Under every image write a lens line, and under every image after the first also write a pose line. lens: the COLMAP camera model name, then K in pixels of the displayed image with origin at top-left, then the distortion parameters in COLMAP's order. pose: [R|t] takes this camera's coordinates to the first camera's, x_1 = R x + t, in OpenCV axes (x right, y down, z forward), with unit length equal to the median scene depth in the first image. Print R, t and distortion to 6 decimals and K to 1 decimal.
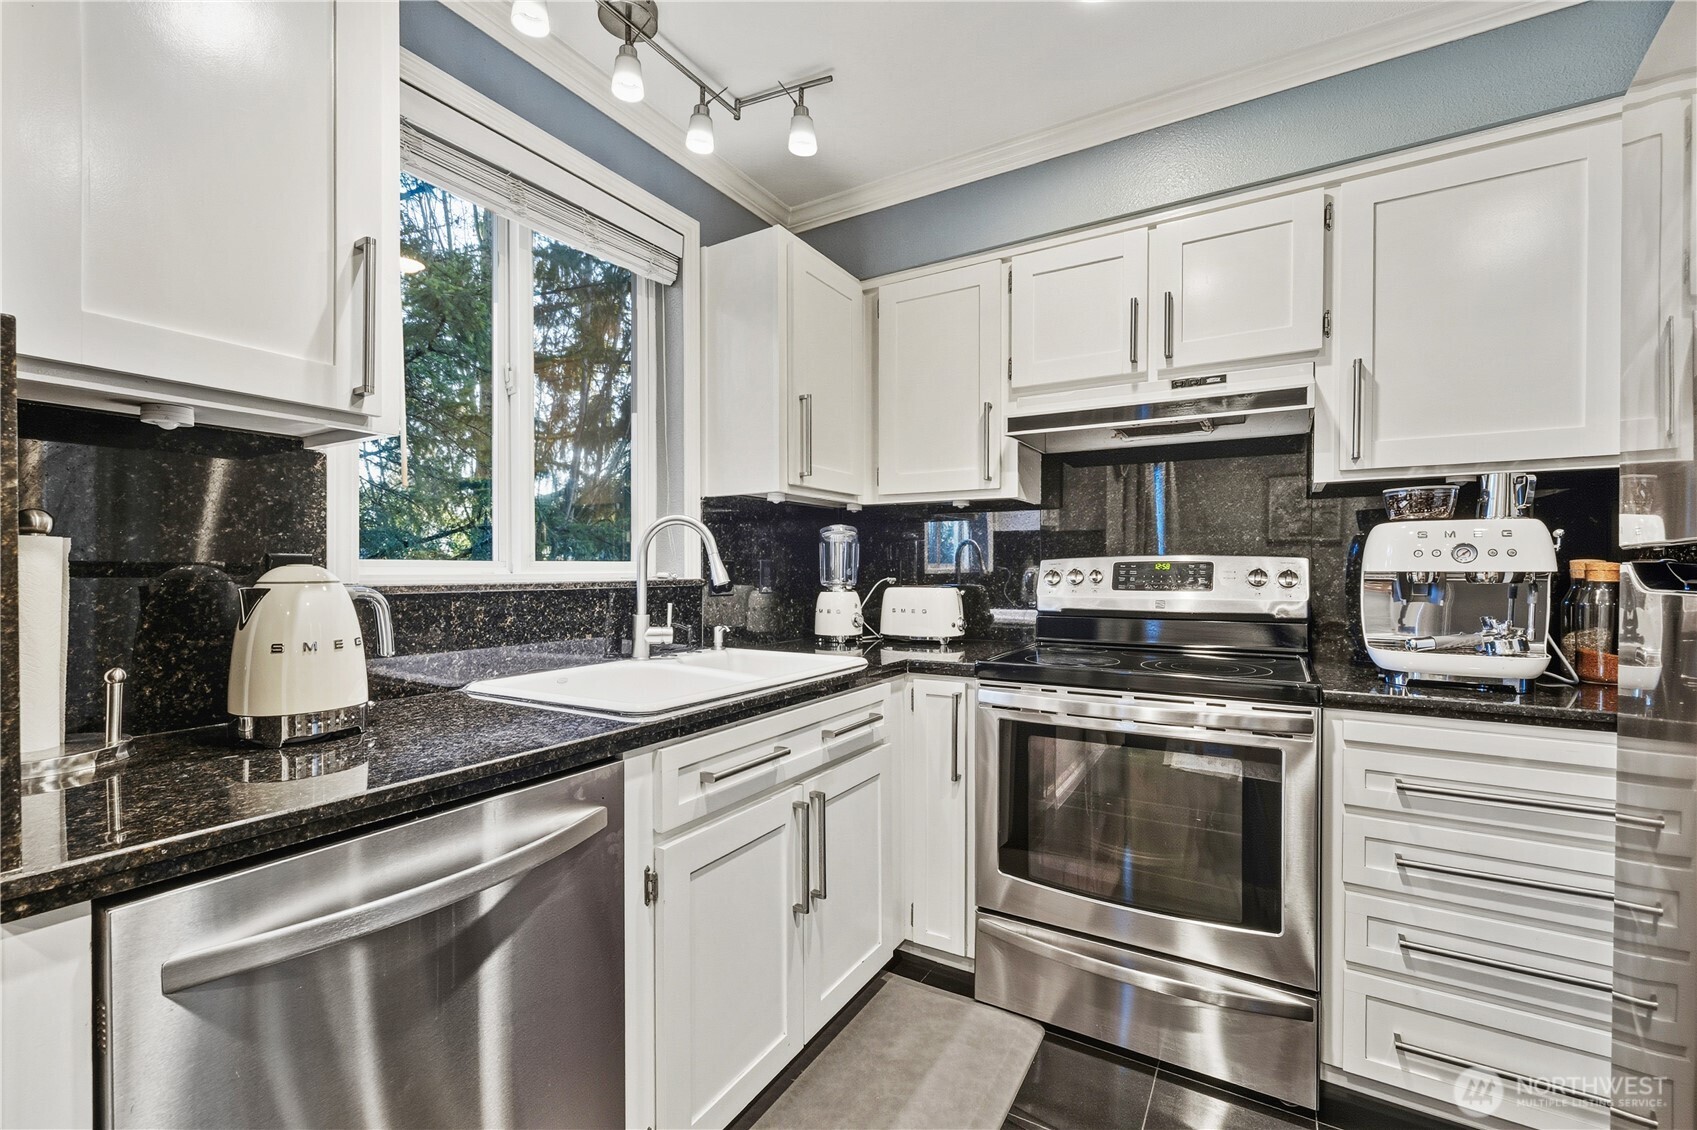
lens RADIAL K [[715.1, 0, 848.4], [0, 715.1, 573.5], [0, 0, 1]] dist [-0.004502, 0.000906]
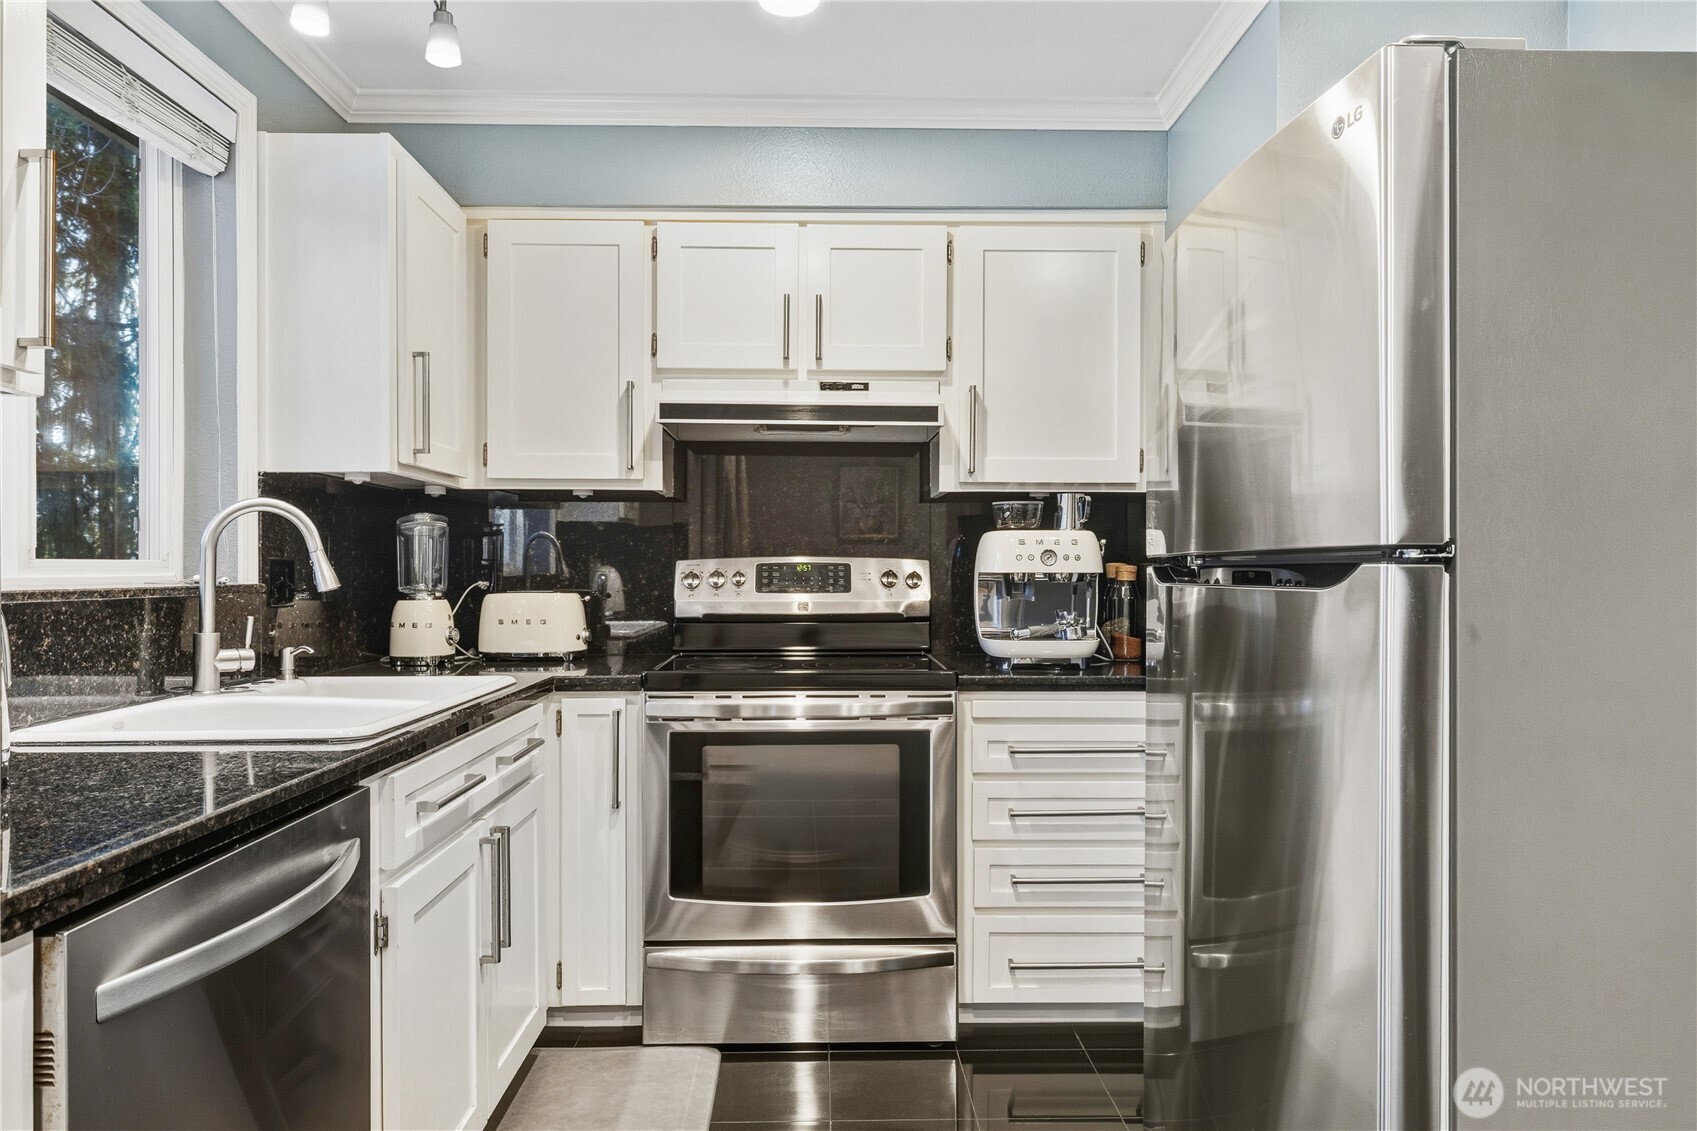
lens RADIAL K [[1032.1, 0, 842.1], [0, 1032.1, 571.3], [0, 0, 1]] dist [-0.004637, 0.001426]
pose [[0.842831, -0.000766, 0.538178, -0.307234], [0.003473, 0.999986, -0.004017, 0.001082], [-0.538167, 0.005255, 0.842822, -0.239495]]
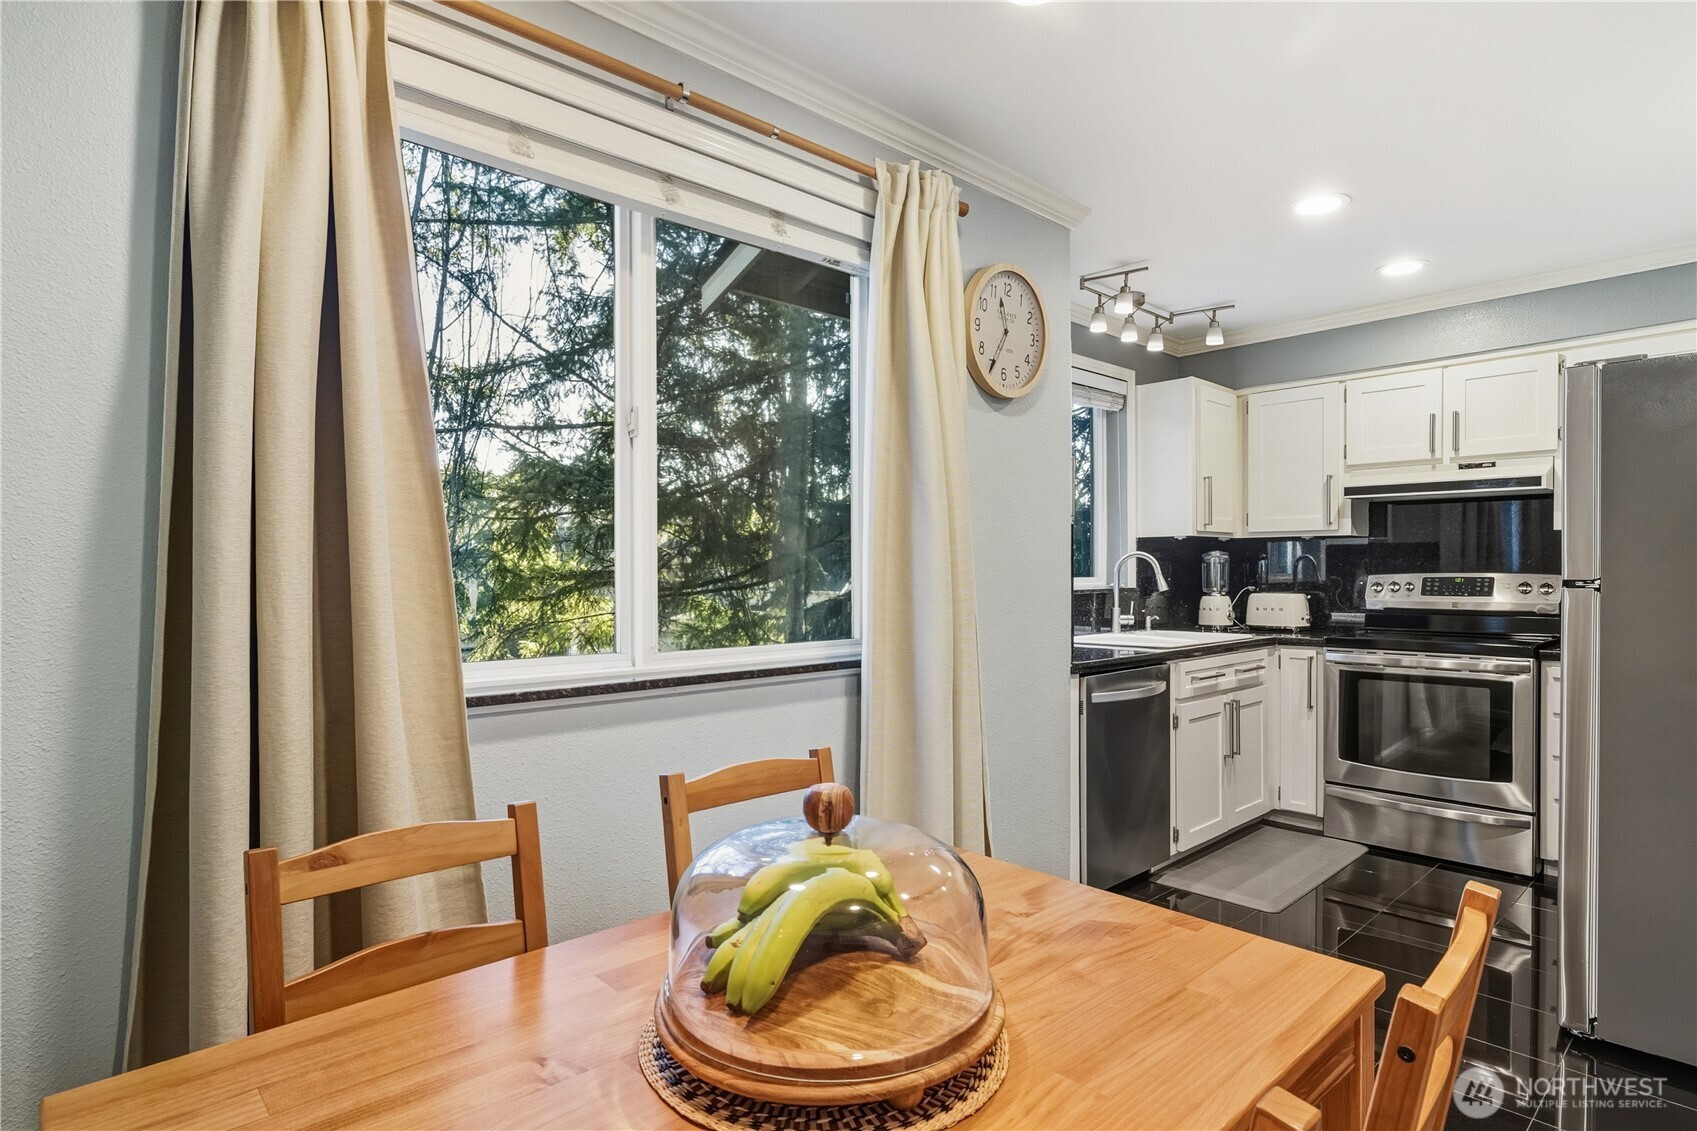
lens RADIAL K [[907.7, 0, 841.3], [0, 907.7, 577.5], [0, 0, 1]] dist [0.003717, 0.000315]
pose [[0.962566, -0.001436, -0.271043, -0.333333], [0.001756, 0.999998, 0.000938, -0.021725], [0.271041, -0.001379, 0.962567, -1.362590]]
